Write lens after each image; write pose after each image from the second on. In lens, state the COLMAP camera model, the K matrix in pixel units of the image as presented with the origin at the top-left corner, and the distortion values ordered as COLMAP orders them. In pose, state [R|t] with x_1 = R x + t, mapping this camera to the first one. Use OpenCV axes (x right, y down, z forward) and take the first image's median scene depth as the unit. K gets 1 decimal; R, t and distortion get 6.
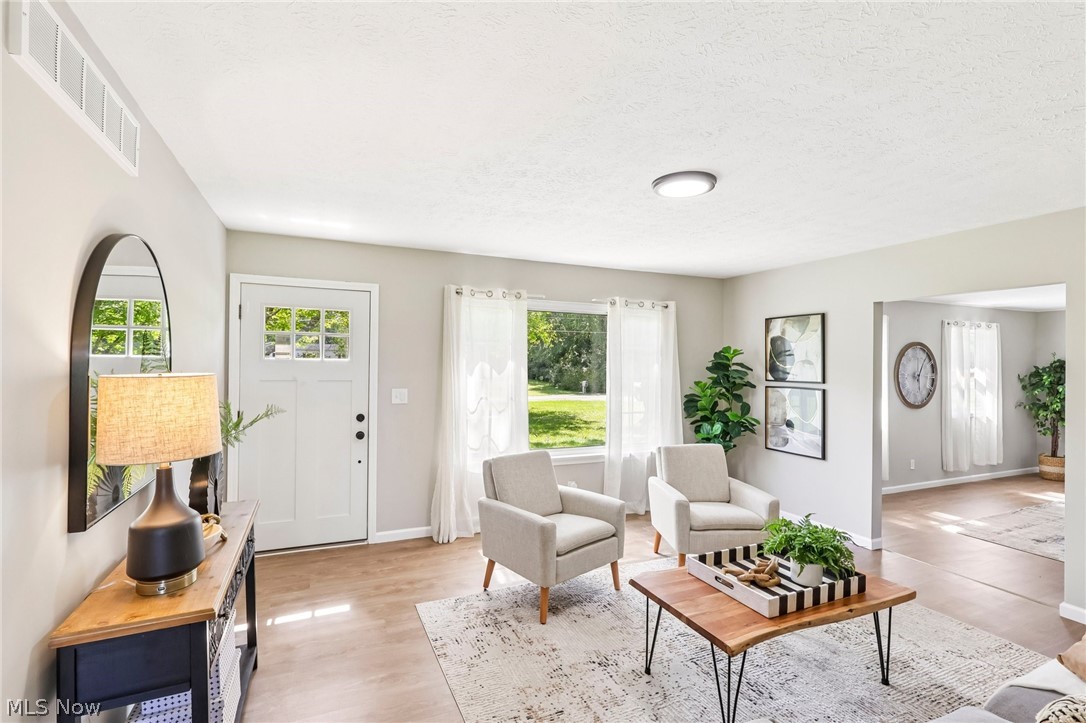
lens RADIAL K [[522.1, 0, 543.0], [0, 522.1, 361.5], [0, 0, 1]] dist [0.000993, 0.000468]
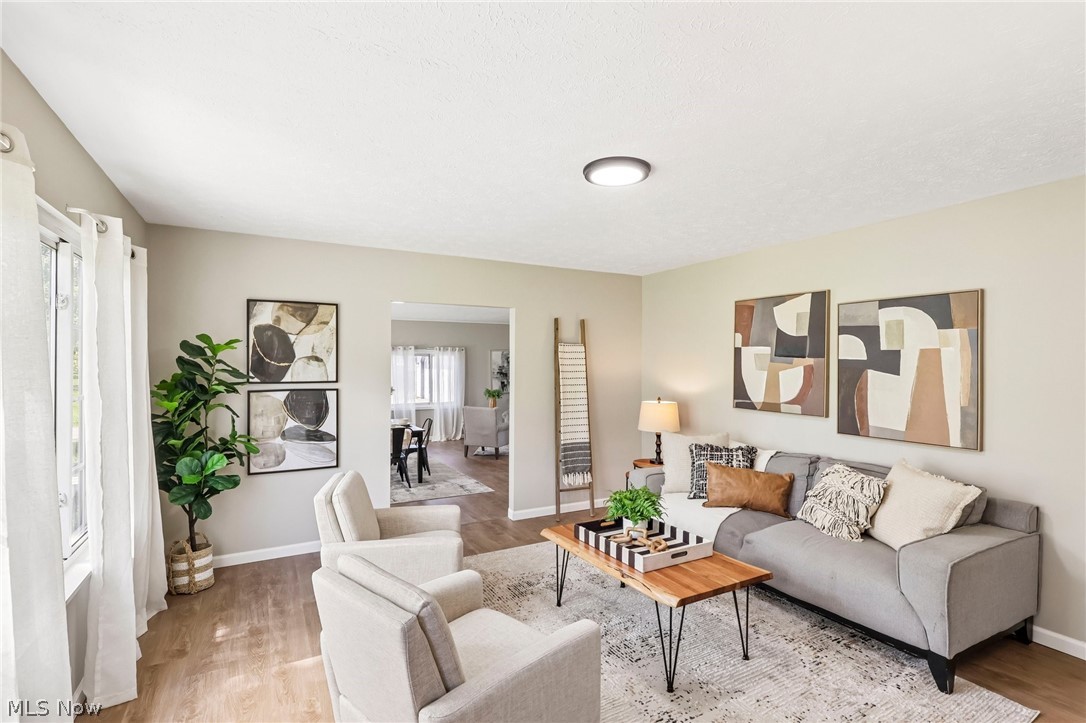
lens RADIAL K [[522.1, 0, 543.0], [0, 522.1, 361.5], [0, 0, 1]] dist [0.000993, 0.000468]
pose [[-0.117973, -0.012464, 0.992939, -0.368882], [-0.011630, 0.999870, 0.011169, -0.007752], [-0.992949, -0.010230, -0.118103, 0.695490]]
